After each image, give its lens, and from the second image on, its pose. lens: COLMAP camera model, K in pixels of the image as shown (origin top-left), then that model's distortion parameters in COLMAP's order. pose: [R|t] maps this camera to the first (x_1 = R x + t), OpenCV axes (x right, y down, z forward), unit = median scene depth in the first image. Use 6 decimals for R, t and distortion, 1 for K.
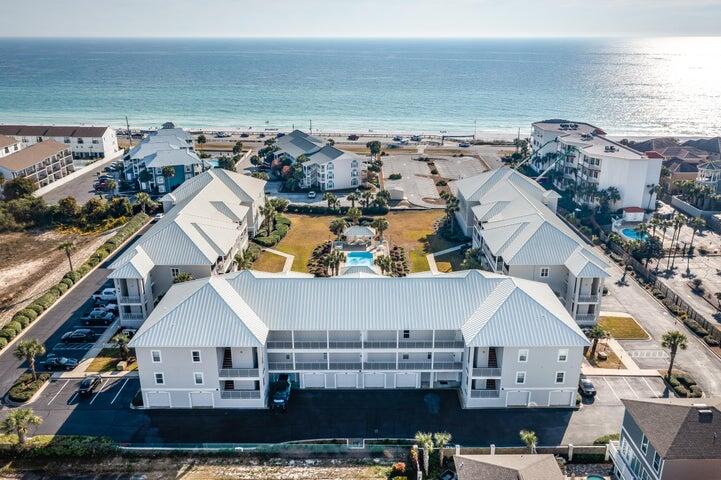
lens RADIAL K [[582.6, 0, 360.5], [0, 582.6, 240.0], [0, 0, 1]] dist [-0.004308, -0.003362]
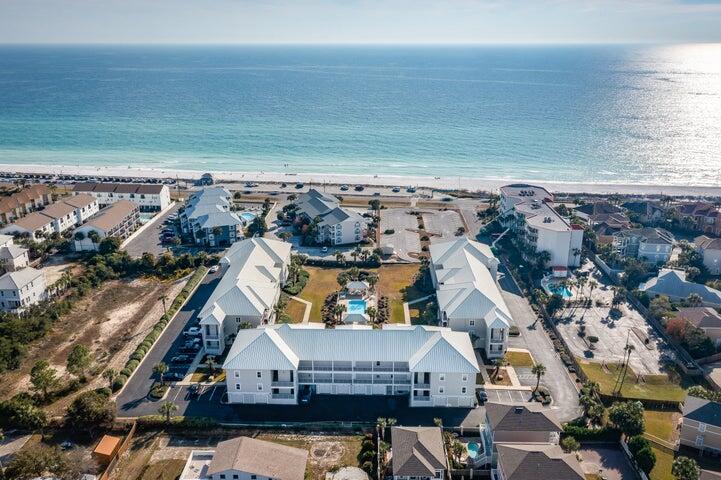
lens RADIAL K [[596.3, 0, 360.5], [0, 596.3, 240.0], [0, 0, 1]] dist [-0.004888, -0.001676]
pose [[0.999678, 0.012396, -0.022146, 0.040603], [-0.012628, 0.999866, -0.010381, -0.123605], [0.022014, 0.010657, 0.999701, -0.515982]]
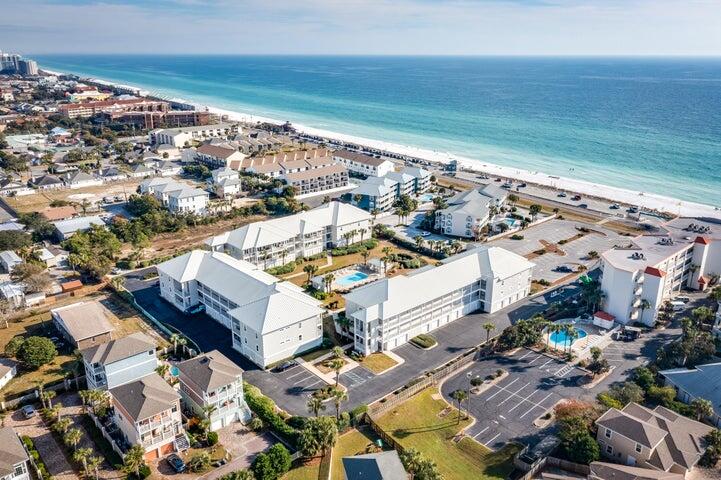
lens RADIAL K [[582.6, 0, 360.5], [0, 582.6, 240.0], [0, 0, 1]] dist [-0.004308, -0.003362]
pose [[0.659219, 0.234763, -0.714364, 1.123297], [-0.247778, 0.964775, 0.088406, -0.210770], [0.709955, 0.118725, 0.694167, -0.052258]]
